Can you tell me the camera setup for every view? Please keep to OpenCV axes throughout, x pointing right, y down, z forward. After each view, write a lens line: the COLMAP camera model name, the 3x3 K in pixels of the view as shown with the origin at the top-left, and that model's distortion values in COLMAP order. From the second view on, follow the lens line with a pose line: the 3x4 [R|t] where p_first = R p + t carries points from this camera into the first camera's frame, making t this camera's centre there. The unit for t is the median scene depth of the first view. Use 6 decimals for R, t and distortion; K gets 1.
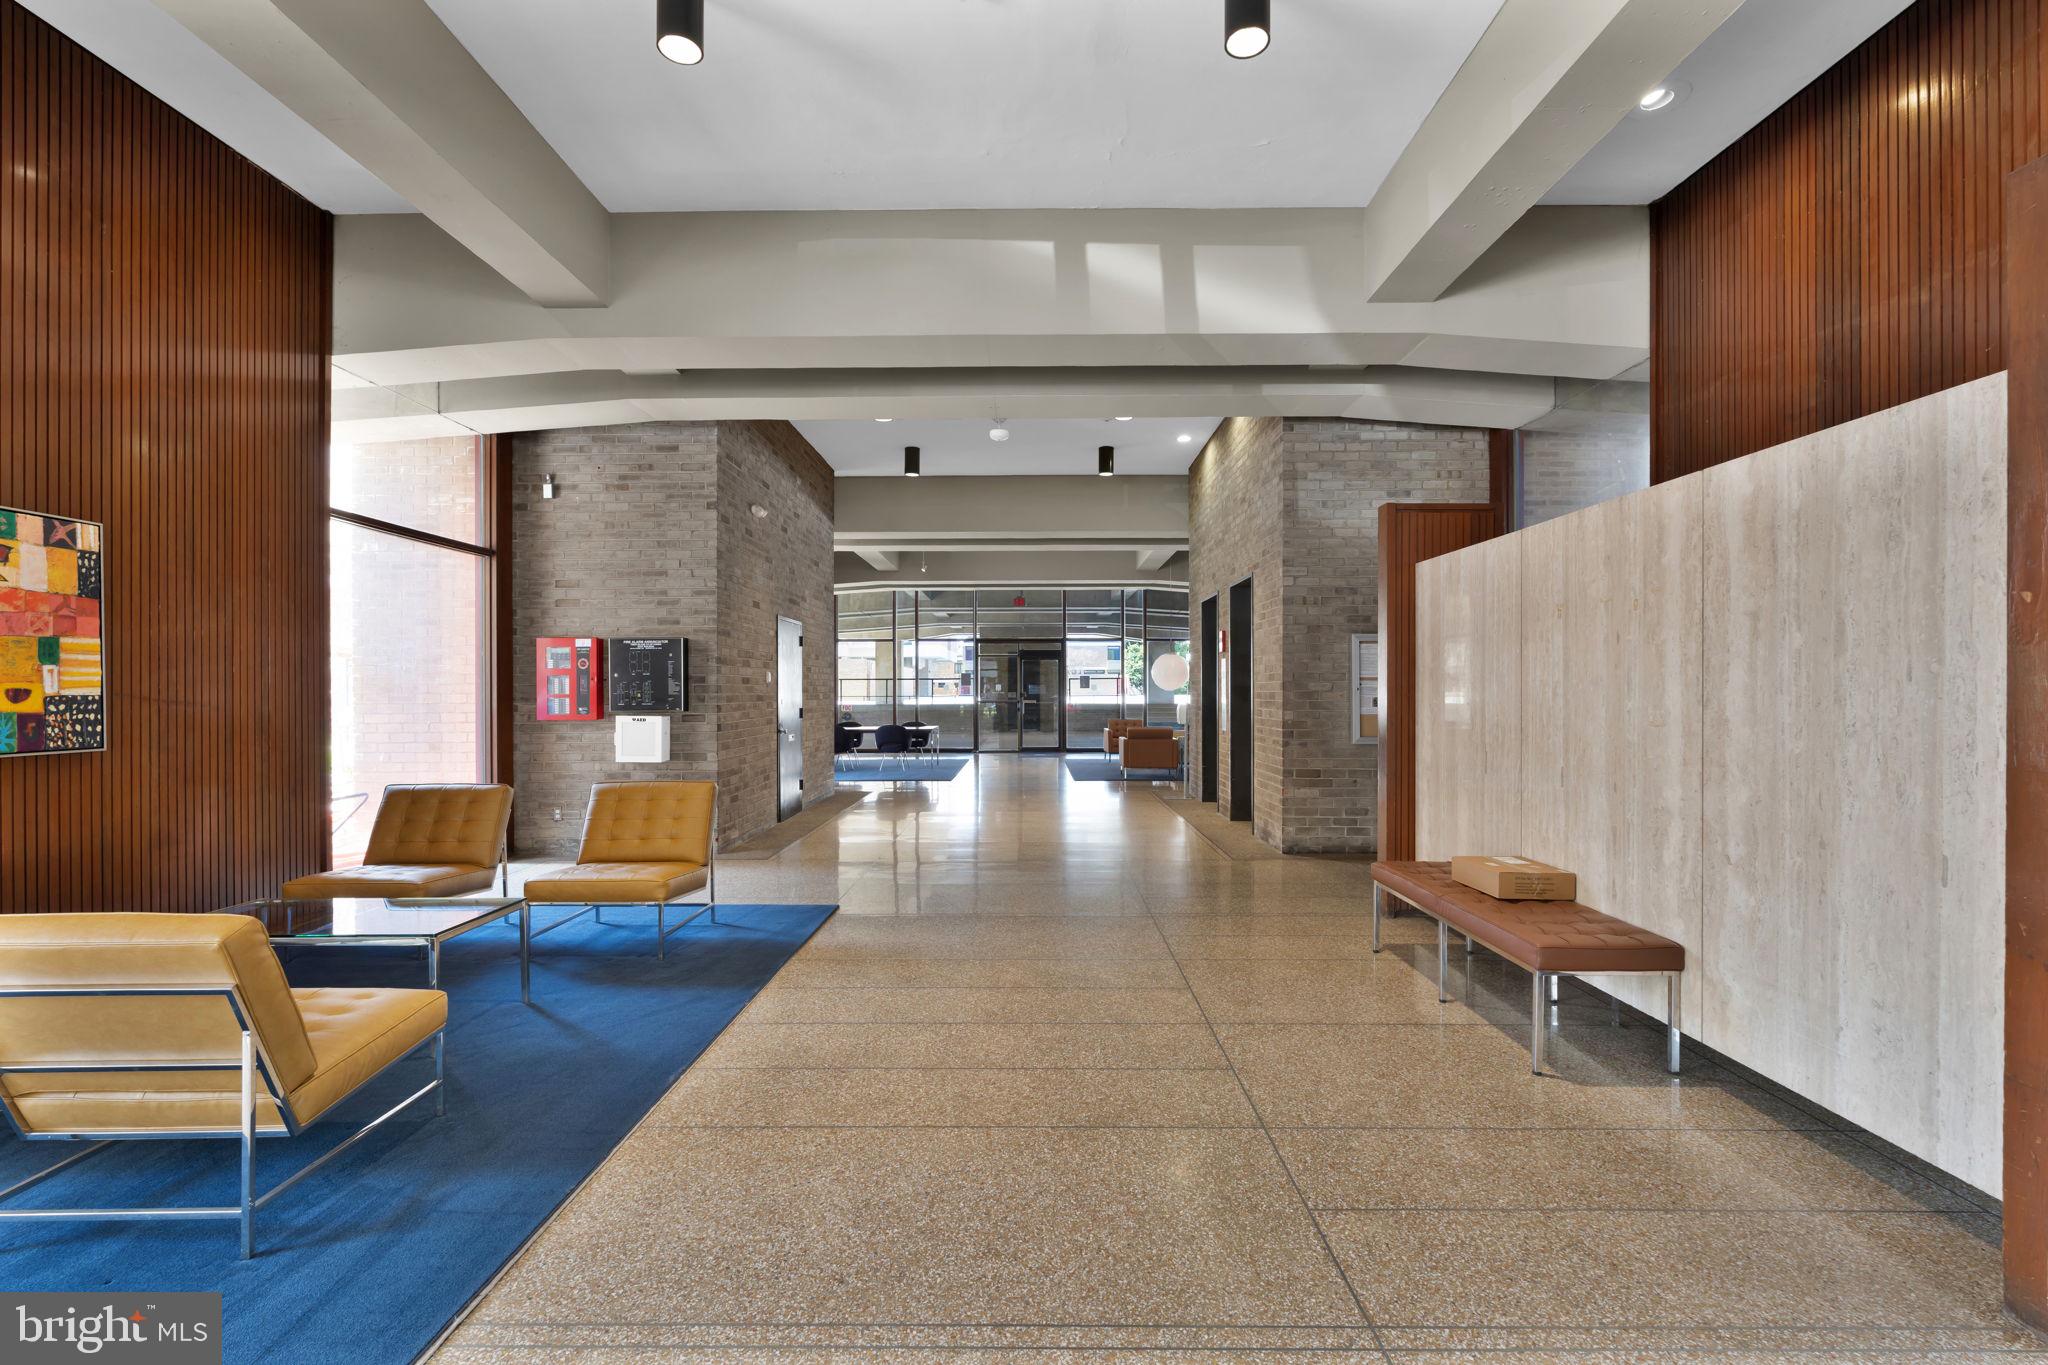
lens RADIAL K [[902.4, 0, 1027.9], [0, 902.4, 688.4], [0, 0, 1]] dist [-0.003346, 0.000514]
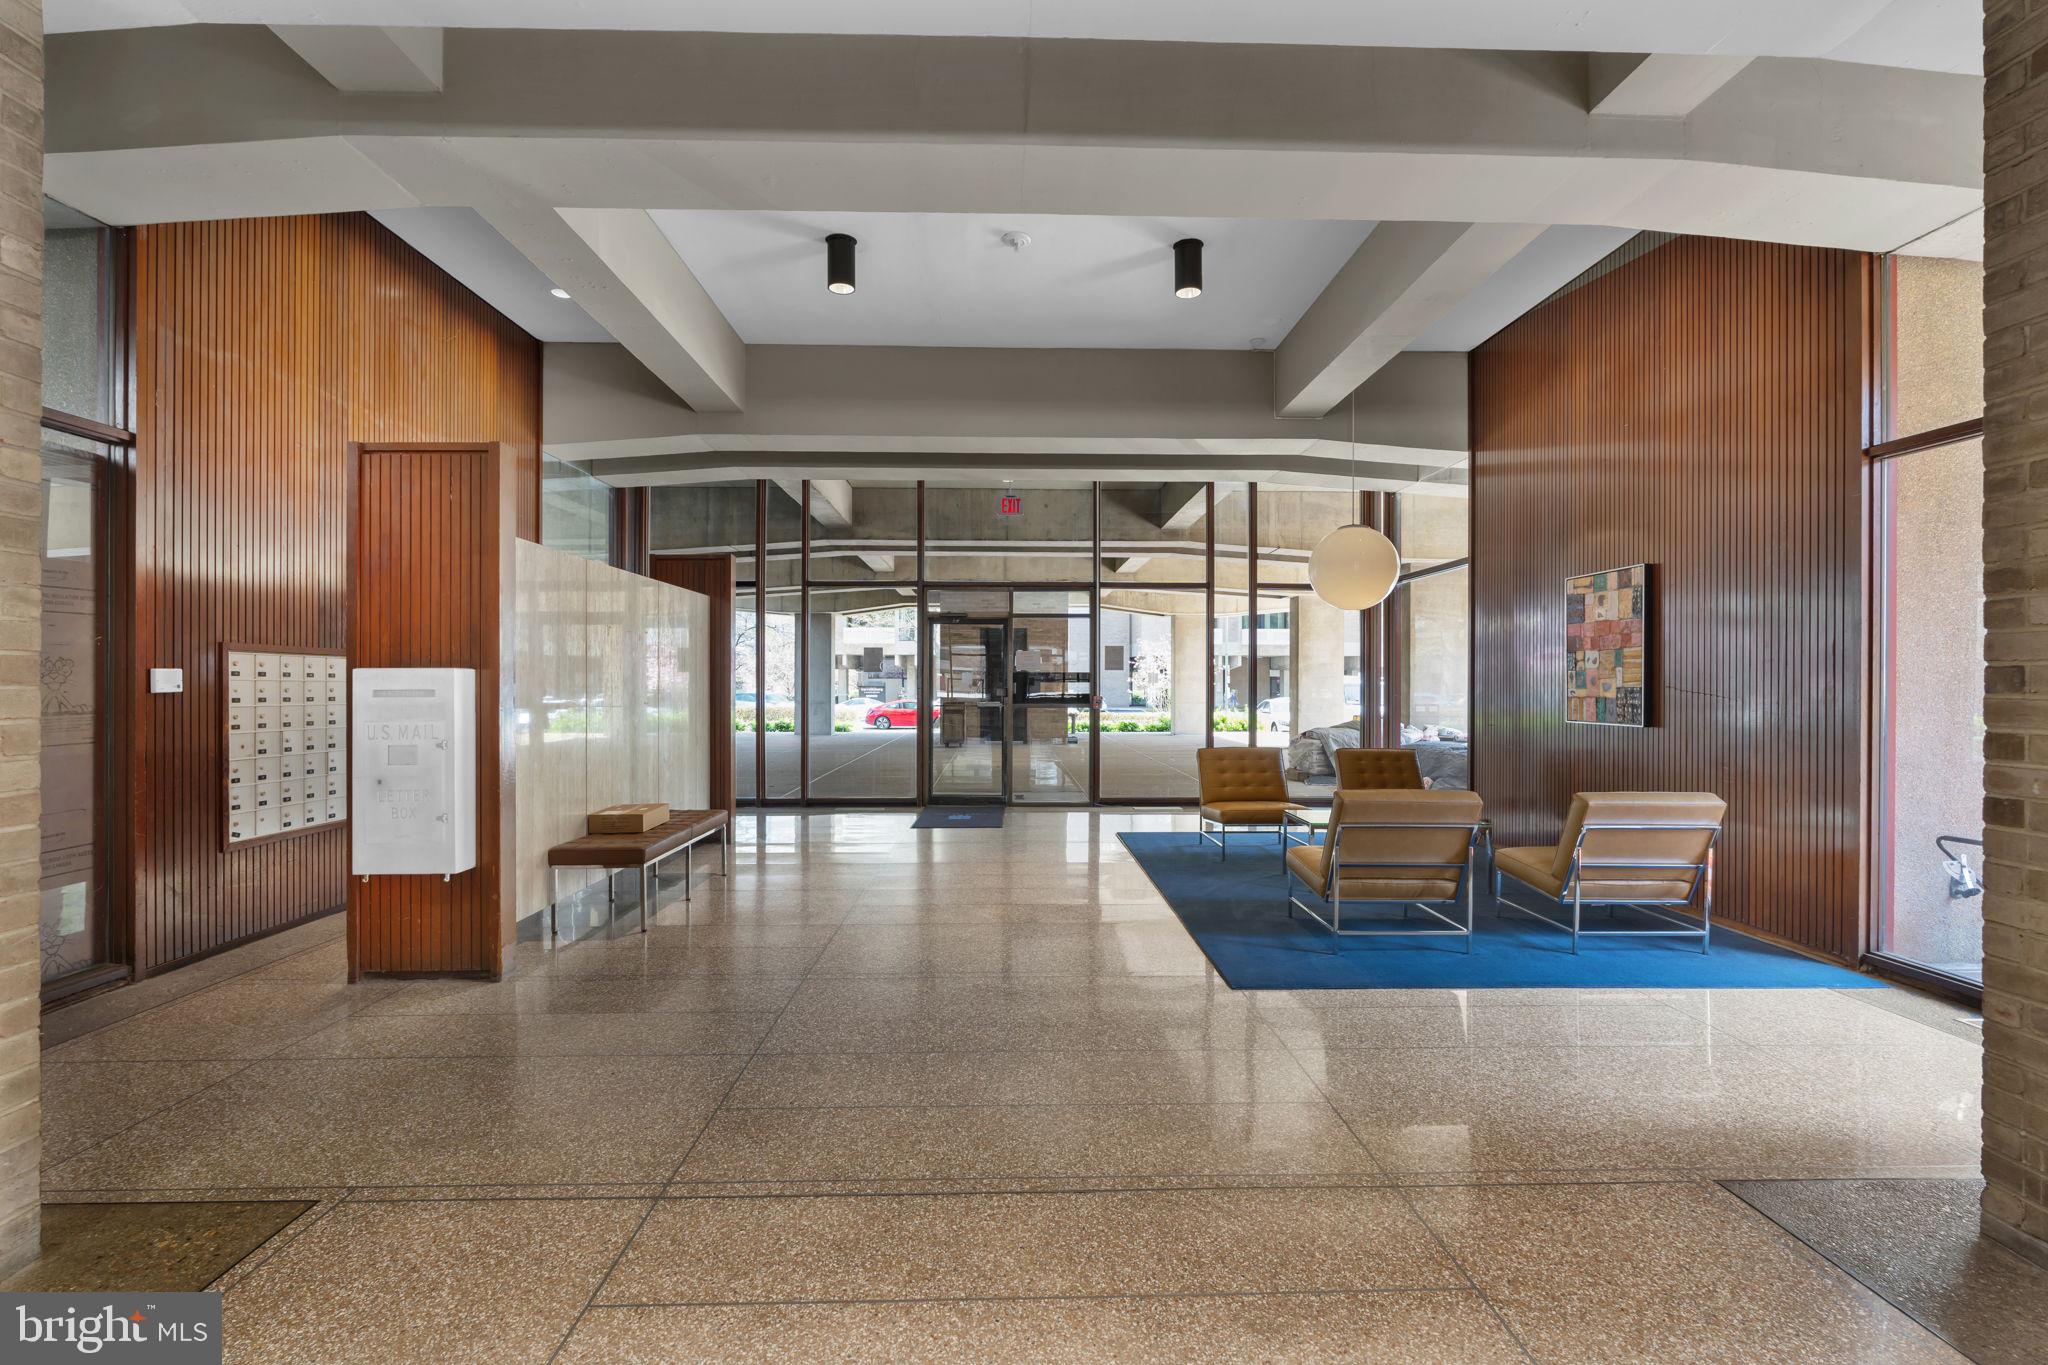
lens RADIAL K [[902.4, 0, 1022.5], [0, 902.4, 685.3], [0, 0, 1]] dist [-0.003346, 0.000514]
pose [[-0.999784, -0.000265, -0.020792, -0.050074], [-0.000290, 0.999999, 0.001182, 0.002396], [0.020792, 0.001188, -0.999783, 2.458097]]
